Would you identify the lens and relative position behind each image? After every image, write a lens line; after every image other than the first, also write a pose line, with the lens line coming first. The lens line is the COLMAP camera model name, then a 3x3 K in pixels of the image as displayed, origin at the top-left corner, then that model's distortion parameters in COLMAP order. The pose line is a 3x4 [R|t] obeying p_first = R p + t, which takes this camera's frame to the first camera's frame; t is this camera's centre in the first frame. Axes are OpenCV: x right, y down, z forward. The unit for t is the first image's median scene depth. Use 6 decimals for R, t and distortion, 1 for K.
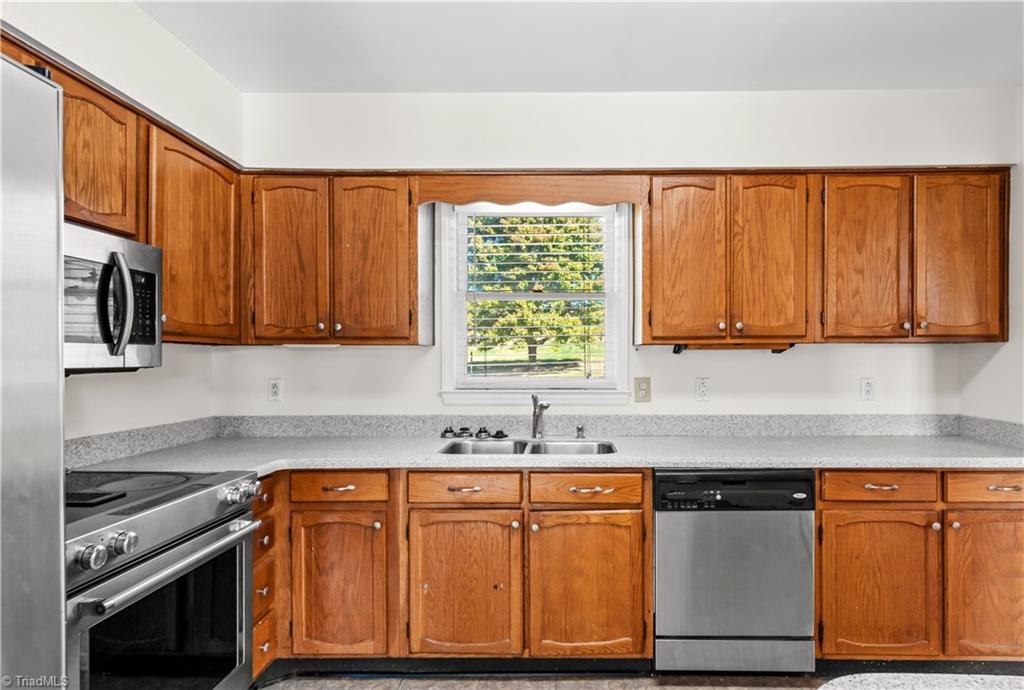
lens RADIAL K [[550.4, 0, 526.8], [0, 550.4, 363.3], [0, 0, 1]] dist [-0.004166, -0.003798]
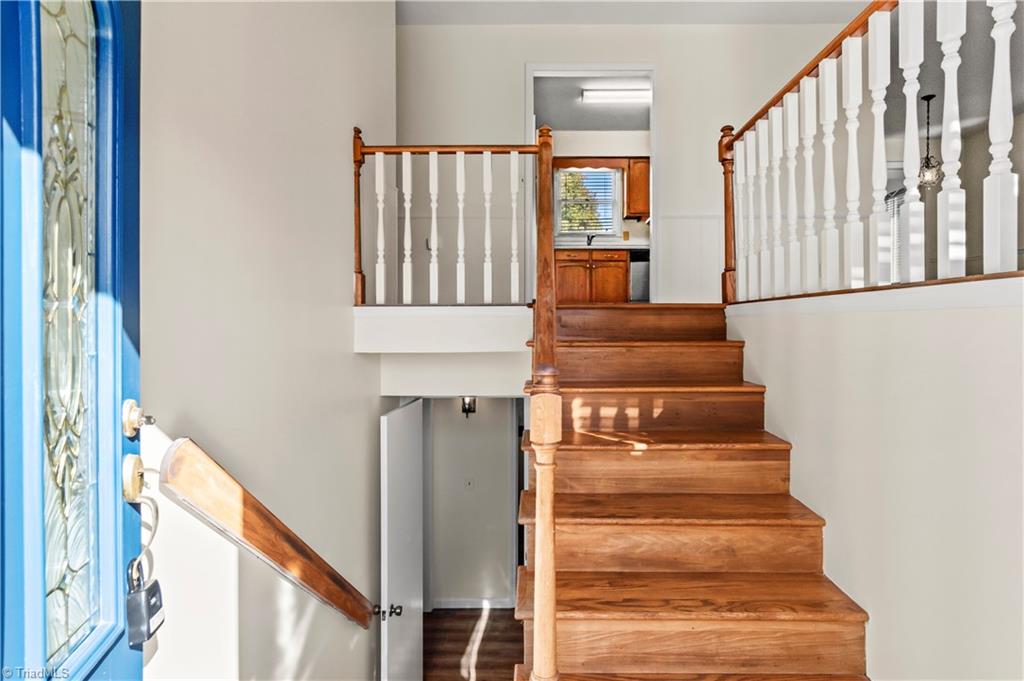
lens RADIAL K [[550.4, 0, 511.9], [0, 550.4, 335.4], [0, 0, 1]] dist [-0.004166, -0.003798]
pose [[0.999675, 0.004567, 0.025068, -0.480970], [-0.004505, 0.999987, -0.002536, 0.624431], [-0.025079, 0.002422, 0.999683, -1.958976]]
